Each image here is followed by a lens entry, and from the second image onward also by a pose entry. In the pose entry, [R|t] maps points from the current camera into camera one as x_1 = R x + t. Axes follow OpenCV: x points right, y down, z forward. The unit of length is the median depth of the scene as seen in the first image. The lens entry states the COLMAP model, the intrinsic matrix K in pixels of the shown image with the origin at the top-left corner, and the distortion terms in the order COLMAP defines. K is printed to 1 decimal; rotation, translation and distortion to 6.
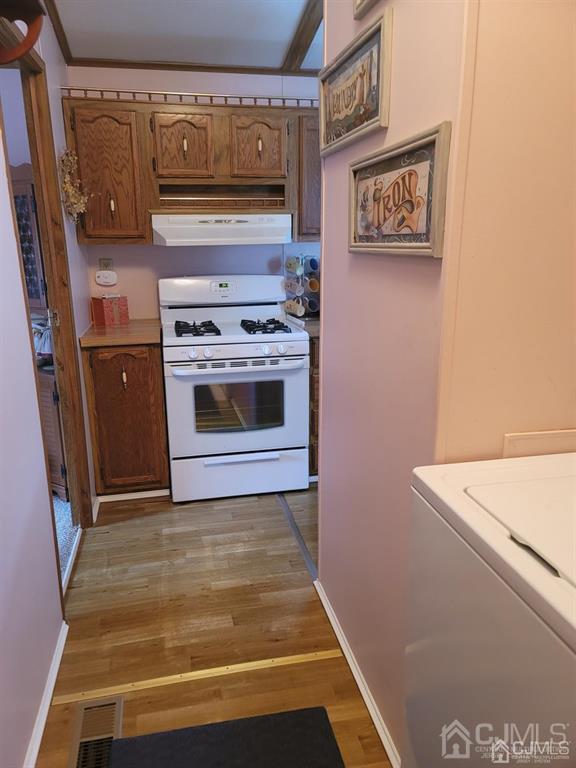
lens RADIAL K [[565.1, 0, 287.2], [0, 565.1, 381.9], [0, 0, 1]] dist [0.072346, -0.050738]
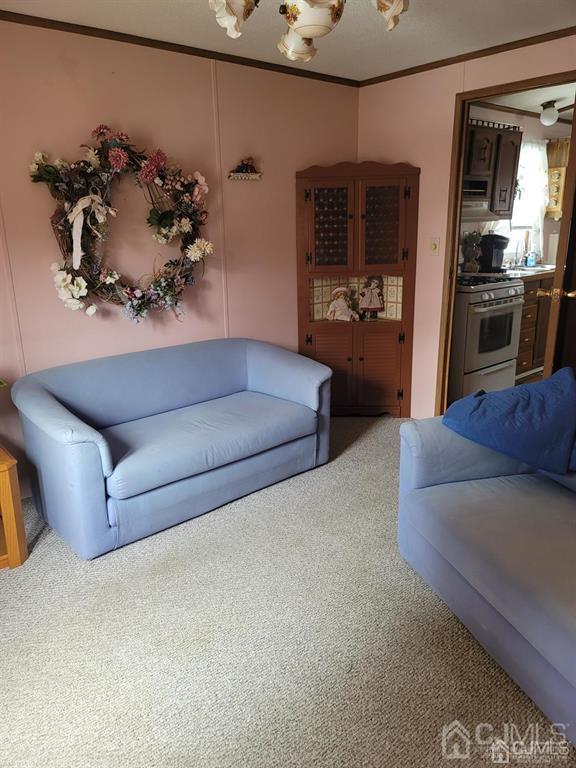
lens RADIAL K [[565.1, 0, 288.6], [0, 565.1, 383.7], [0, 0, 1]] dist [0.072346, -0.050738]
pose [[0.882602, -0.132057, 0.451193, -1.225486], [0.117306, 0.991242, 0.060653, 0.022253], [-0.455251, -0.000605, 0.890363, -0.083690]]
